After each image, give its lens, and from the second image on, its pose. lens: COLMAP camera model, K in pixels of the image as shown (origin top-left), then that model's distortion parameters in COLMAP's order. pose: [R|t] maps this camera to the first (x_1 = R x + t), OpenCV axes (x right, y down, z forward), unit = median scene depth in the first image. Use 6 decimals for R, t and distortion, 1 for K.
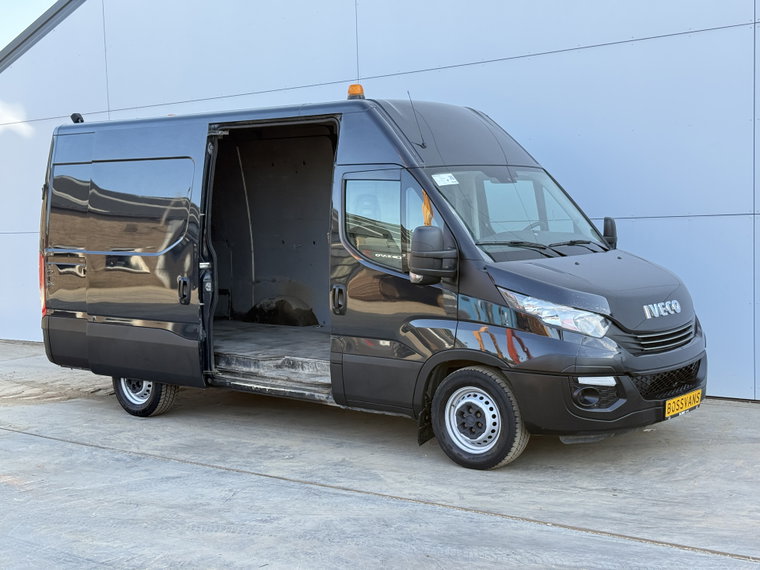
lens RADIAL K [[1067.5, 0, 380.0], [0, 1067.5, 285.0], [0, 0, 1]] dist [-0.001413, -0.000408]
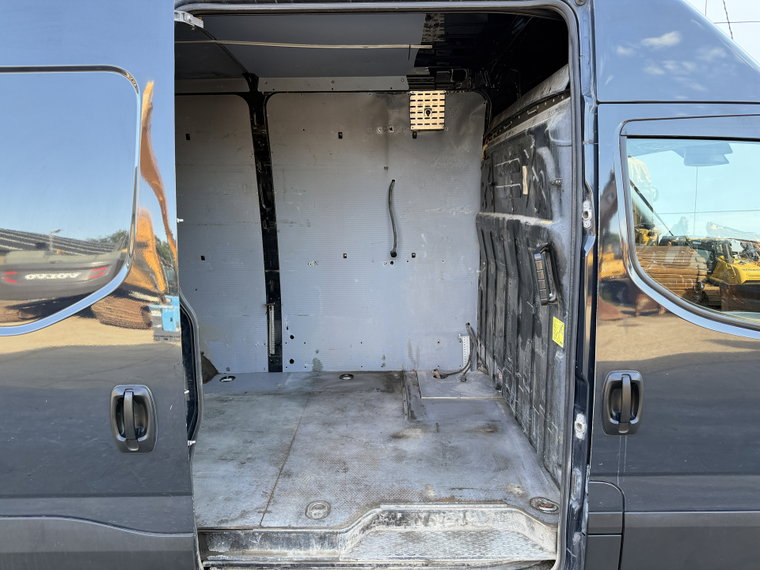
lens RADIAL K [[542.3, 0, 380.0], [0, 542.3, 285.0], [0, 0, 1]] dist [0.001426, 0.000021]
pose [[0.780386, -0.092879, 0.618362, -0.232778], [0.050712, 0.995050, 0.085459, -0.055669], [-0.623239, -0.035333, 0.781233, 0.799283]]
